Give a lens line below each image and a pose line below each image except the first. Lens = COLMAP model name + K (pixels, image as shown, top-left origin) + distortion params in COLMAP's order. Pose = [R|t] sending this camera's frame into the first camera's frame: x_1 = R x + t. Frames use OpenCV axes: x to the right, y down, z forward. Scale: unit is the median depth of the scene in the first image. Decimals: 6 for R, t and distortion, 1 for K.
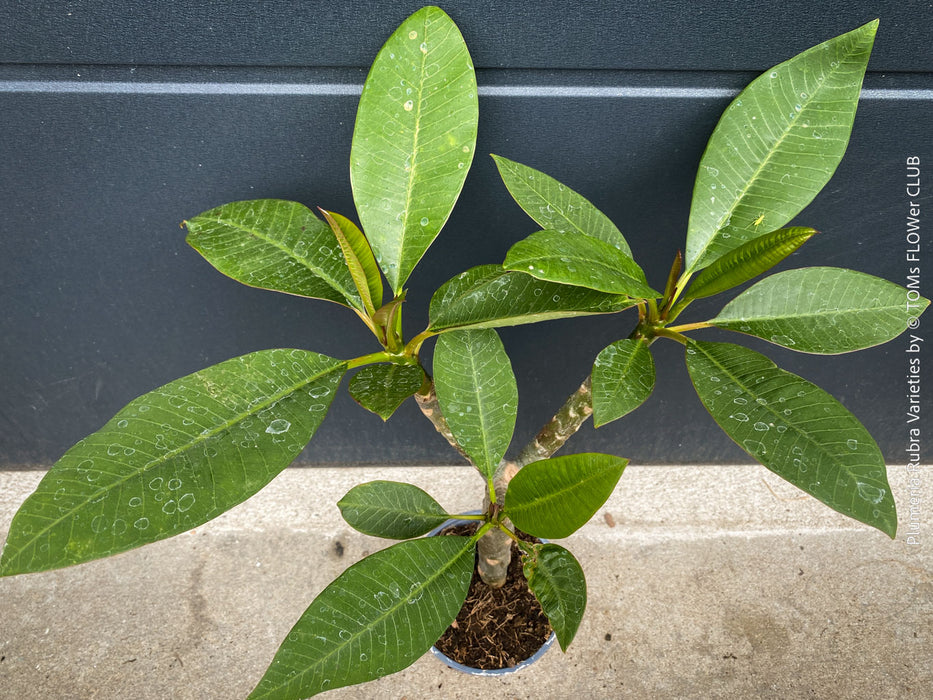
lens RADIAL K [[752.0, 0, 467.4], [0, 752.0, 351.3], [0, 0, 1]] dist [0.000631, 0.002845]
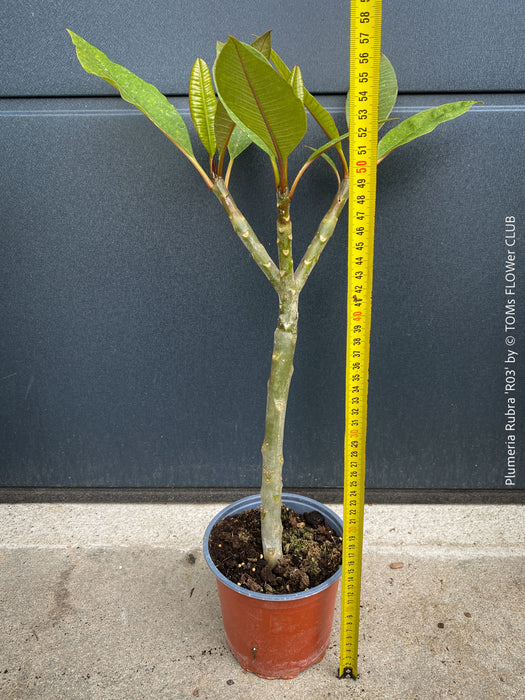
lens RADIAL K [[564.2, 0, 264.3], [0, 564.2, 350.0], [0, 0, 1]] dist [0.000631, 0.002845]
pose [[0.998809, -0.014850, -0.046474, -0.015834], [-0.013754, 0.828213, -0.560244, 0.491359], [0.046810, 0.560216, 0.827023, 0.120117]]
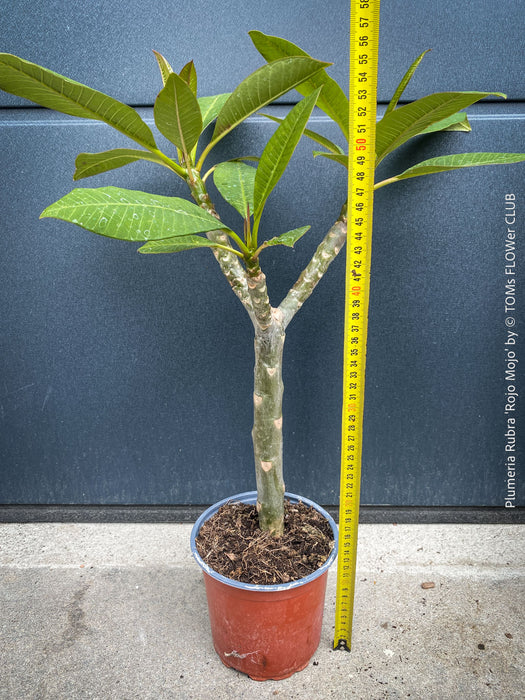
lens RADIAL K [[564.2, 0, 255.9], [0, 564.2, 347.8], [0, 0, 1]] dist [0.000631, 0.002845]
pose [[0.998693, -0.018736, -0.047563, -0.062731], [-0.015511, 0.775485, -0.631175, 0.531538], [0.048710, 0.631087, 0.774181, 0.163432]]
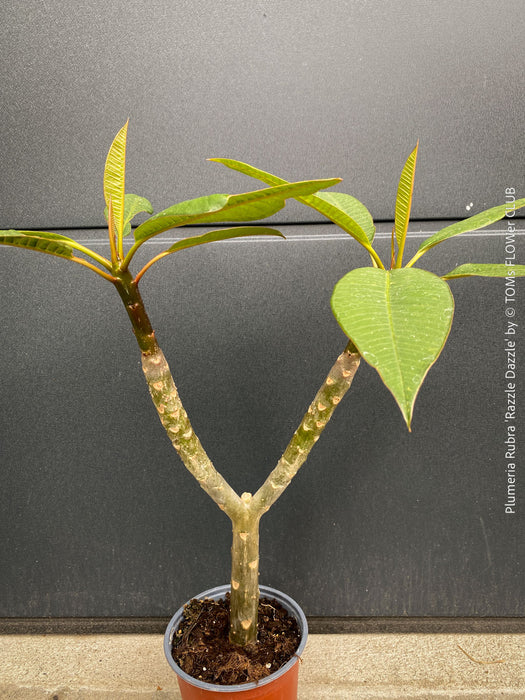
lens RADIAL K [[564.2, 0, 263.8], [0, 564.2, 348.4], [0, 0, 1]] dist [0.000631, 0.002845]
pose [[0.997782, -0.035922, -0.056043, 0.188206], [-0.013870, 0.711233, -0.702820, 0.475022], [0.065106, 0.702038, 0.709157, 0.113889]]
